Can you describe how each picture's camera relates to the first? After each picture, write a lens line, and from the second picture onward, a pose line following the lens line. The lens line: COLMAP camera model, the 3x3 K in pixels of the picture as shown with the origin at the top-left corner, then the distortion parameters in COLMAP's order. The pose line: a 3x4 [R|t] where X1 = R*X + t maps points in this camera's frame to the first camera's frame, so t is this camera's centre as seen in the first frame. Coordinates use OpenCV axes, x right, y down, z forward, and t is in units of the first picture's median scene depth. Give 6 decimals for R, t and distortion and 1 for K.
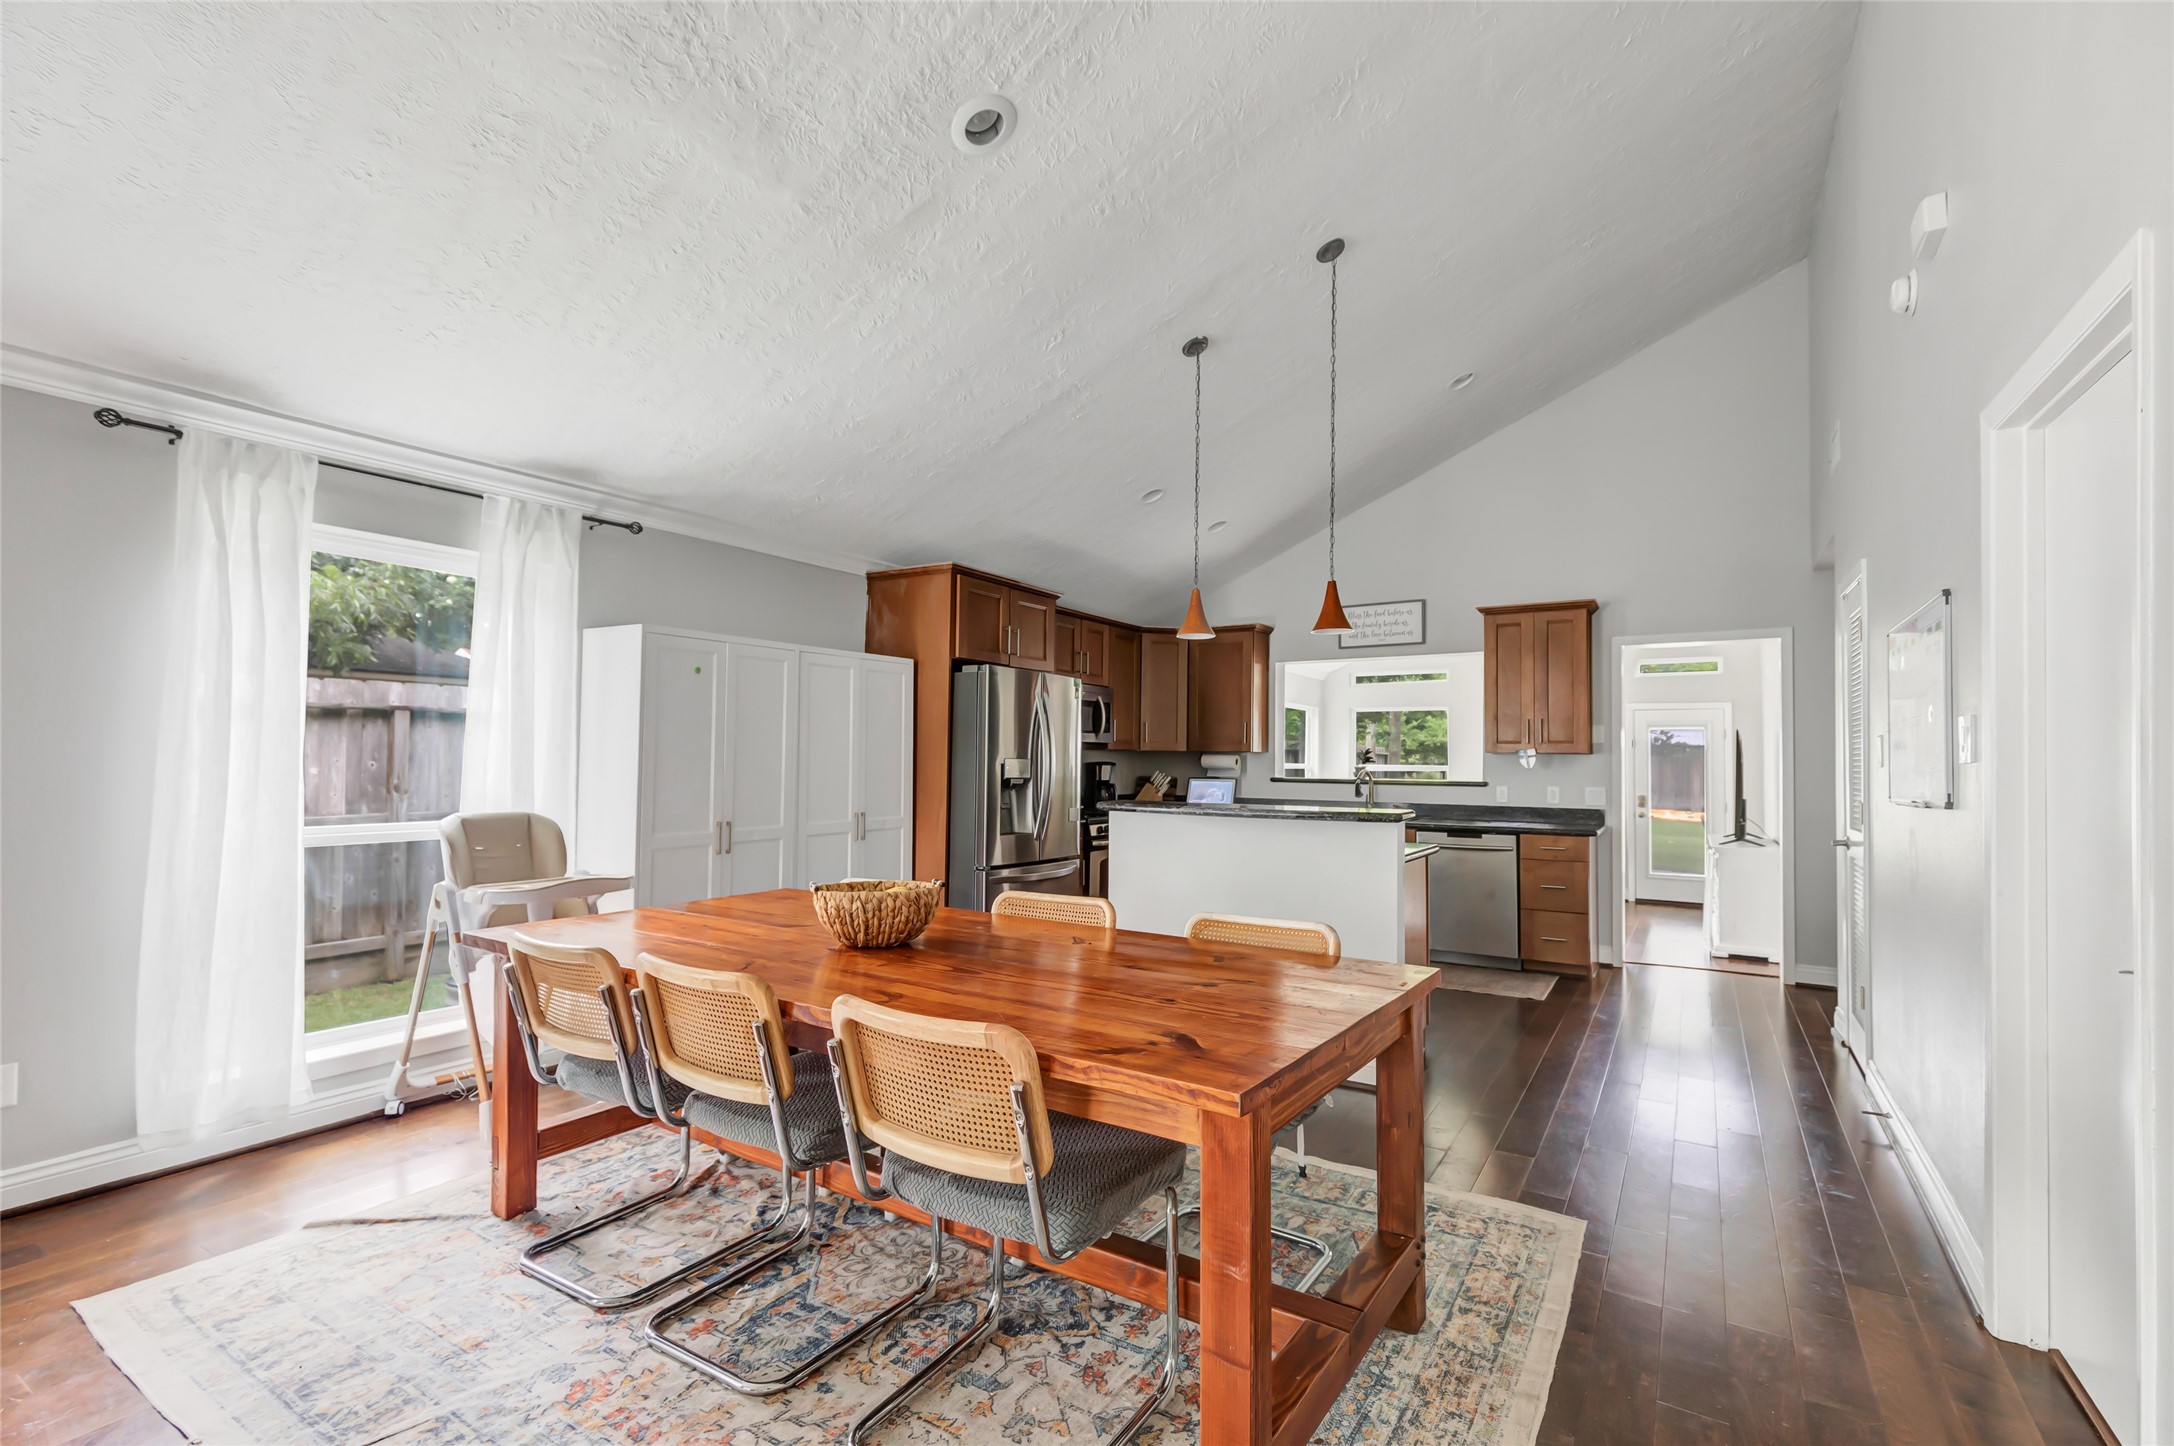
lens RADIAL K [[969.7, 0, 1093.4], [0, 969.7, 741.7], [0, 0, 1]] dist [-0.000922, -0.000161]
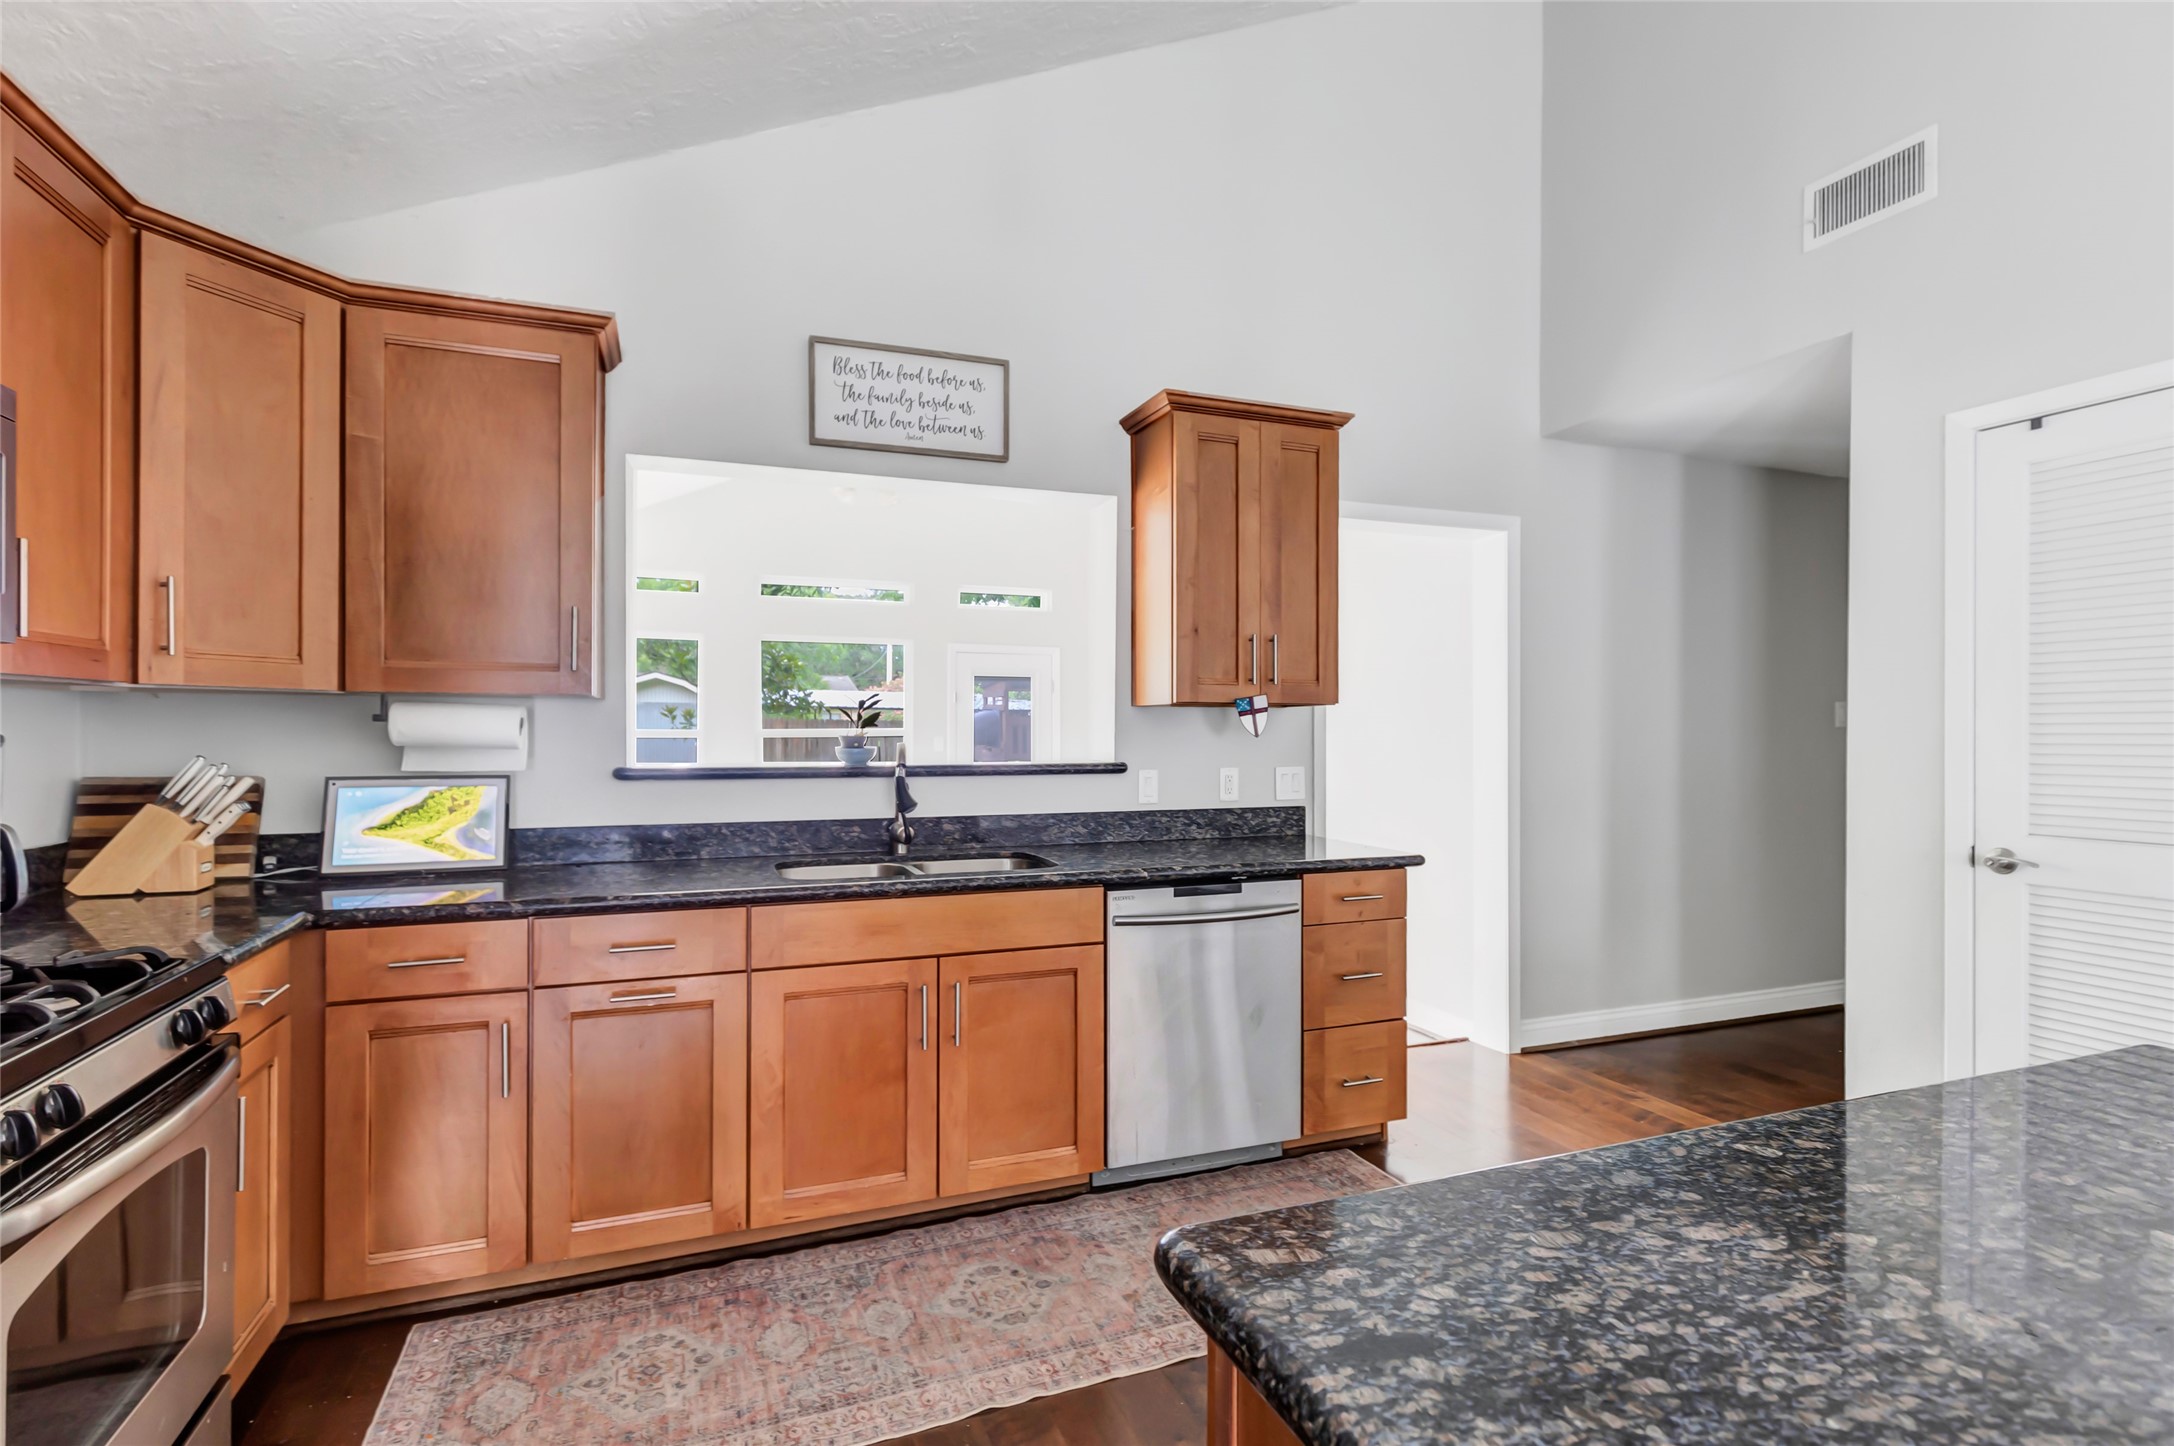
lens RADIAL K [[1023.0, 0, 1081.4], [0, 1023.0, 735.9], [0, 0, 1]] dist [0.003353, 0.000167]
pose [[0.604025, -0.013981, 0.796843, -0.021475], [-0.010866, 0.999609, 0.025775, 0.015624], [-0.796892, -0.024227, 0.603636, 0.752654]]
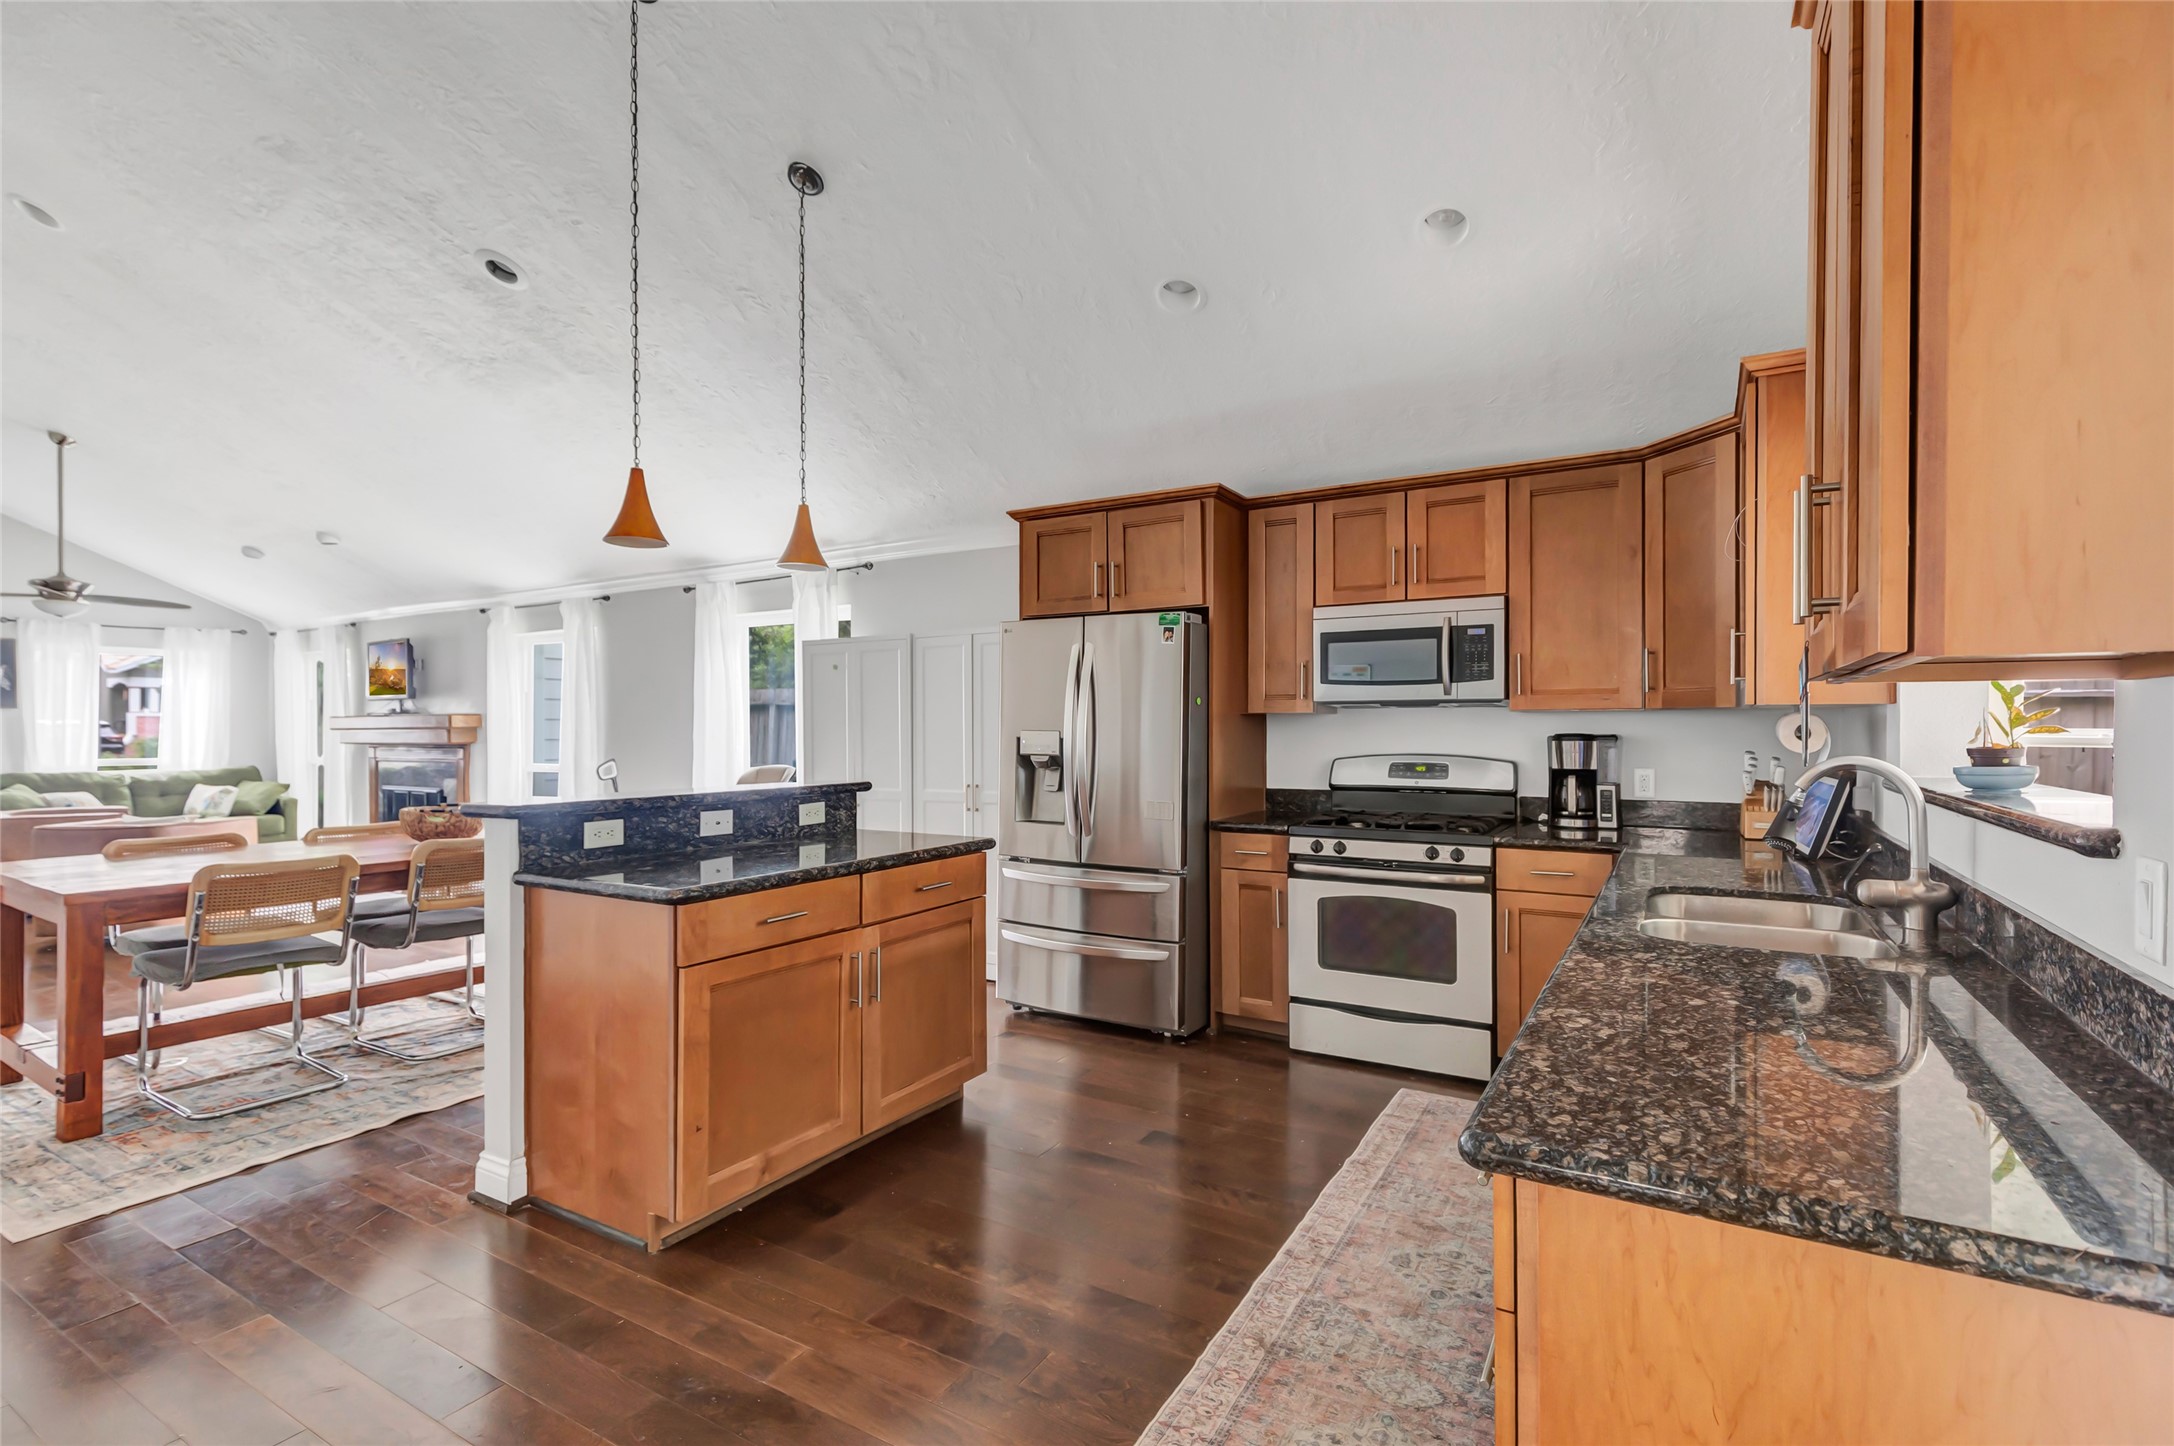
lens RADIAL K [[1004.1, 0, 1098.1], [0, 1004.1, 734.2], [0, 0, 1]] dist [0.003658, 0.000050]
pose [[0.025033, -0.005078, -0.999674, 0.638819], [0.020754, 0.999774, -0.004559, 0.021739], [0.999471, -0.020633, 0.025133, 0.861805]]
